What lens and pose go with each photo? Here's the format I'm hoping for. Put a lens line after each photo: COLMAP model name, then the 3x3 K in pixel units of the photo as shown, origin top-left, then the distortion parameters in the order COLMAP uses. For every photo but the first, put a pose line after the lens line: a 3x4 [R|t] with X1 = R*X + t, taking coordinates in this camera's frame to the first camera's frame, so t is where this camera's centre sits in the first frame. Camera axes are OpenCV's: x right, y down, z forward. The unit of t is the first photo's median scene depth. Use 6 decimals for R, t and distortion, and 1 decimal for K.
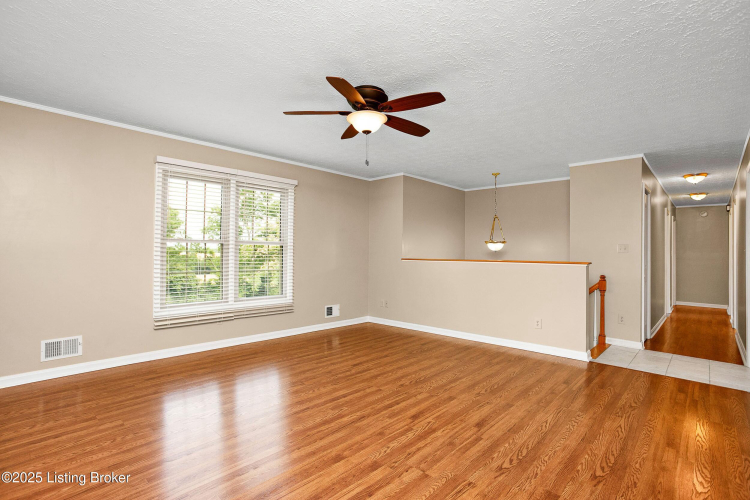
lens RADIAL K [[364.0, 0, 375.0], [0, 364.0, 250.0], [0, 0, 1]] dist [-0.031896, 0.000339]
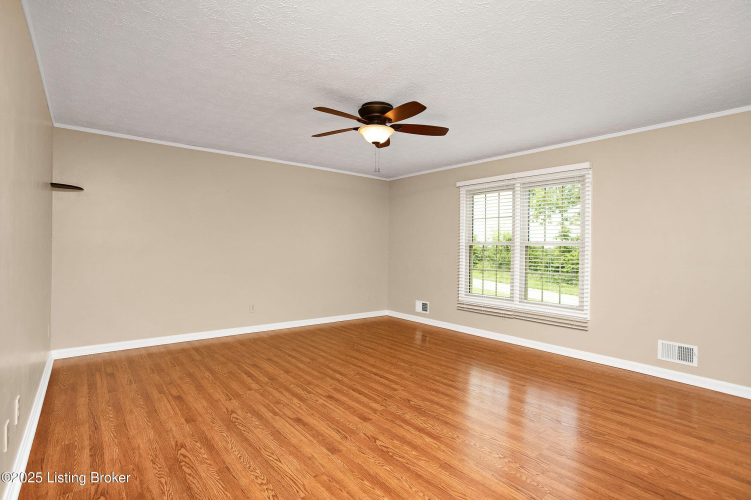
lens RADIAL K [[378.2, 0, 375.5], [0, 378.2, 250.0], [0, 0, 1]] dist [-0.084098, 0.000187]
pose [[-0.146314, -0.014682, -0.989129, 1.111093], [-0.014597, 0.999813, -0.012681, 0.023990], [0.989131, 0.012583, -0.146501, 1.181626]]
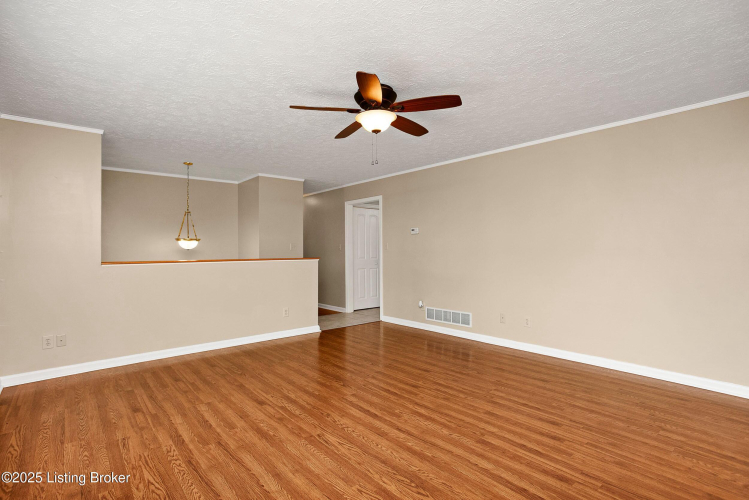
lens RADIAL K [[364.1, 0, 373.8], [0, 364.1, 258.7], [0, 0, 1]] dist [-0.058279, 0.000124]
pose [[0.122716, -0.037180, 0.991745, -0.992196], [0.005551, 0.999308, 0.036777, -0.009752], [-0.992426, 0.000992, 0.122837, 0.899230]]
